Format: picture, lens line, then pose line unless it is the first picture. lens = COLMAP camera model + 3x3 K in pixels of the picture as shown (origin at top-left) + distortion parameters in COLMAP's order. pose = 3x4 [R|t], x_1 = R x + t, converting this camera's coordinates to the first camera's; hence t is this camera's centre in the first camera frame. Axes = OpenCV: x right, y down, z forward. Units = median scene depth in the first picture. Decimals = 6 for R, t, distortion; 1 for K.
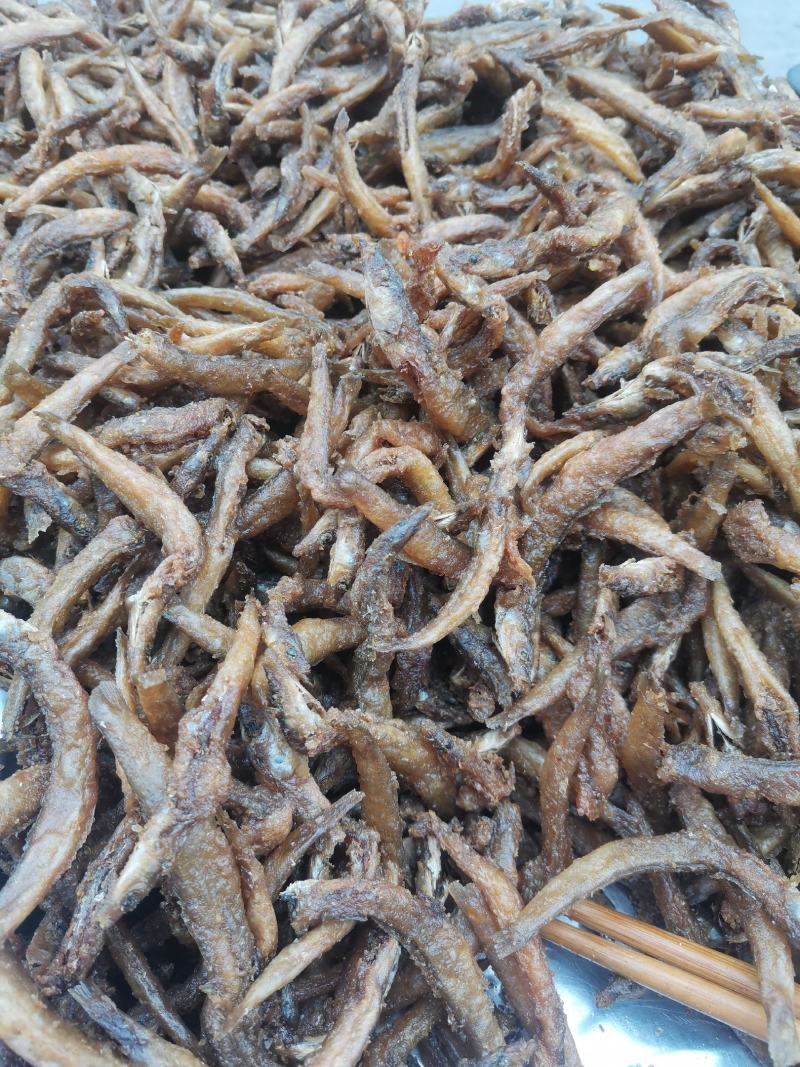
lens RADIAL K [[819.2, 0, 402.4], [0, 819.2, 536.4], [0, 0, 1]] dist [0.064296, -0.081214]
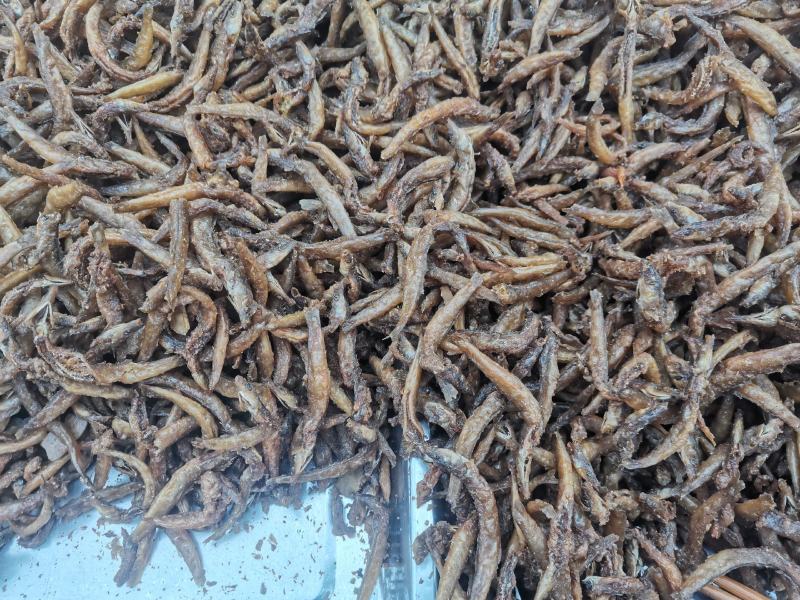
lens RADIAL K [[614.2, 0, 397.8], [0, 614.2, 294.9], [0, 0, 1]] dist [0.064296, -0.081214]
pose [[0.998580, 0.035737, -0.039499, -0.482687], [-0.021893, 0.951368, 0.307279, -0.635562], [0.048559, -0.305978, 0.950799, -0.295047]]
